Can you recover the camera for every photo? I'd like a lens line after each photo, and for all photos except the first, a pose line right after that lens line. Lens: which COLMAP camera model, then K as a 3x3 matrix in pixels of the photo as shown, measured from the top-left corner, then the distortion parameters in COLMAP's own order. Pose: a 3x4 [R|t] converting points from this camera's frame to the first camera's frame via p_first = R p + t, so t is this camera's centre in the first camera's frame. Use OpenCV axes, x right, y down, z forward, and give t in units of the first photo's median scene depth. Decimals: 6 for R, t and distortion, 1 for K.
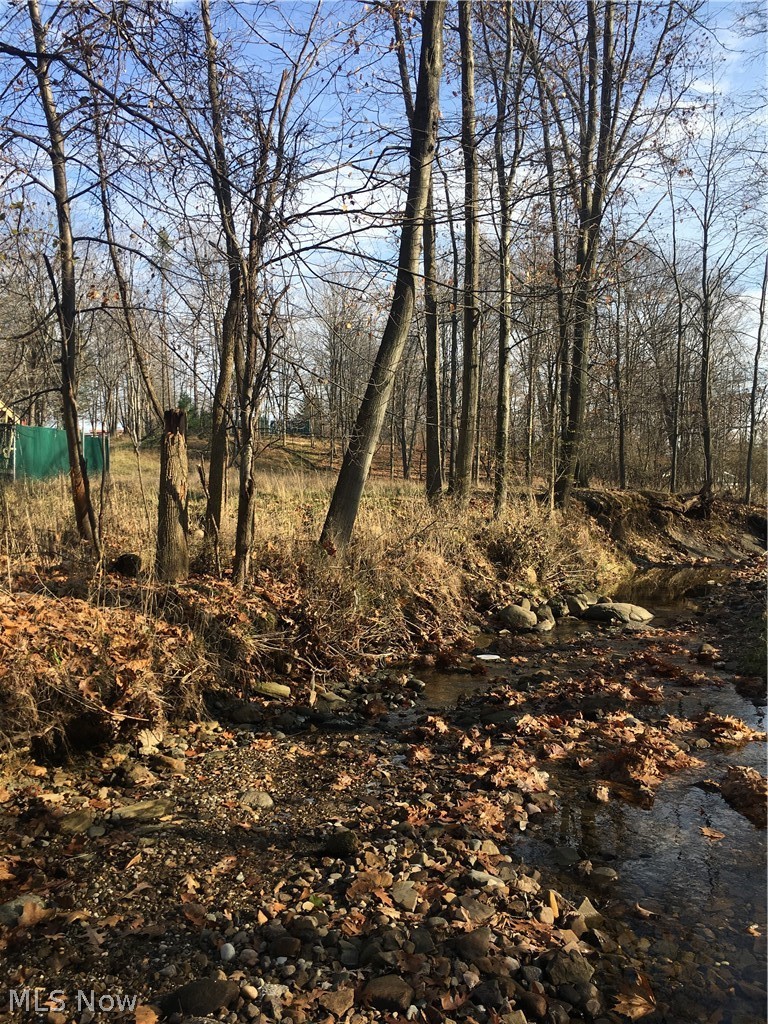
lens RADIAL K [[867.3, 0, 384.0], [0, 867.3, 512.0], [0, 0, 1]] dist [0.043161, -0.001827]
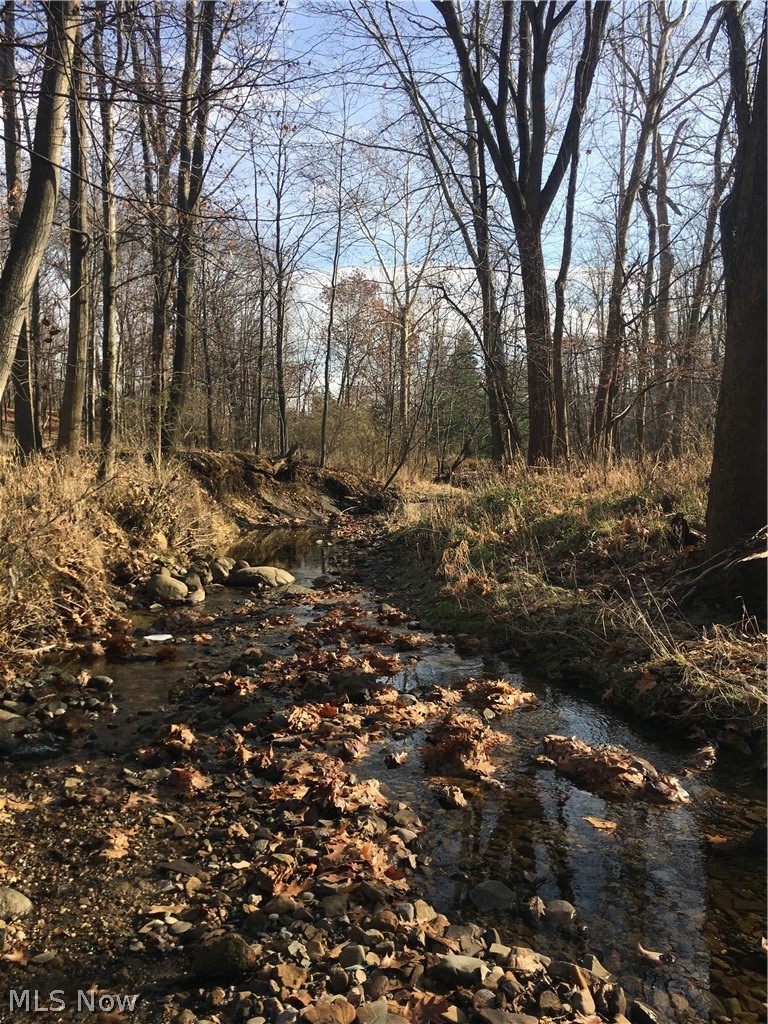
lens RADIAL K [[867.3, 0, 384.0], [0, 867.3, 512.0], [0, 0, 1]] dist [0.043161, -0.001827]
pose [[0.875105, -0.018828, 0.483566, -0.070650], [-0.000680, 0.999194, 0.040136, 0.006711], [-0.483932, -0.035452, 0.874387, 0.109102]]
